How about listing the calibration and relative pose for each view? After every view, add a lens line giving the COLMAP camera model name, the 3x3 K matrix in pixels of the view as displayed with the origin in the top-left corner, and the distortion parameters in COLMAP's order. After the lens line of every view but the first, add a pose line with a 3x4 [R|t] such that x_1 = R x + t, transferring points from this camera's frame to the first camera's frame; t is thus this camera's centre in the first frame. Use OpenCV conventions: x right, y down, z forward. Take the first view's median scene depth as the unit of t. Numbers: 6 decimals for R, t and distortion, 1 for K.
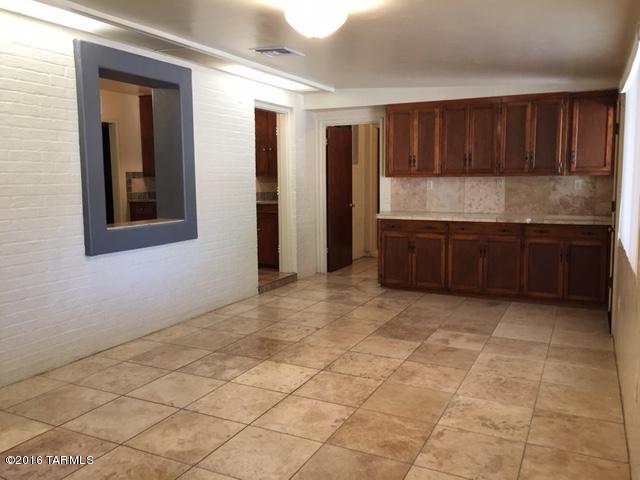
lens RADIAL K [[546.6, 0, 320.8], [0, 546.6, 239.3], [0, 0, 1]] dist [0.052096, -0.023223]
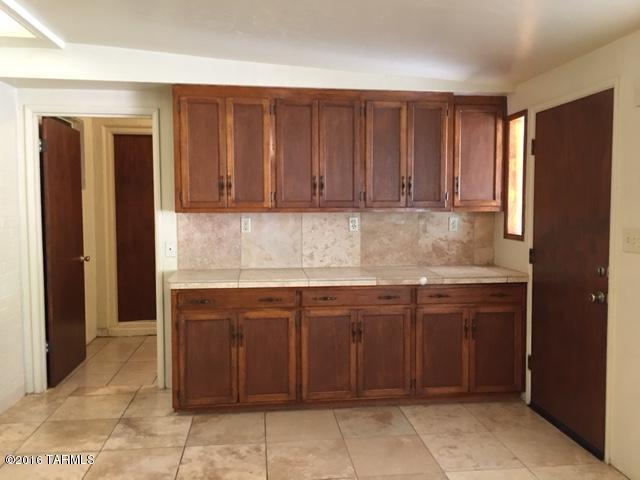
lens RADIAL K [[546.6, 0, 320.3], [0, 546.6, 236.9], [0, 0, 1]] dist [0.052096, -0.023223]
pose [[0.832046, -0.027451, 0.554026, -0.076644], [0.058146, 0.997589, -0.037895, -0.063205], [-0.551650, 0.063745, 0.831636, 0.485870]]
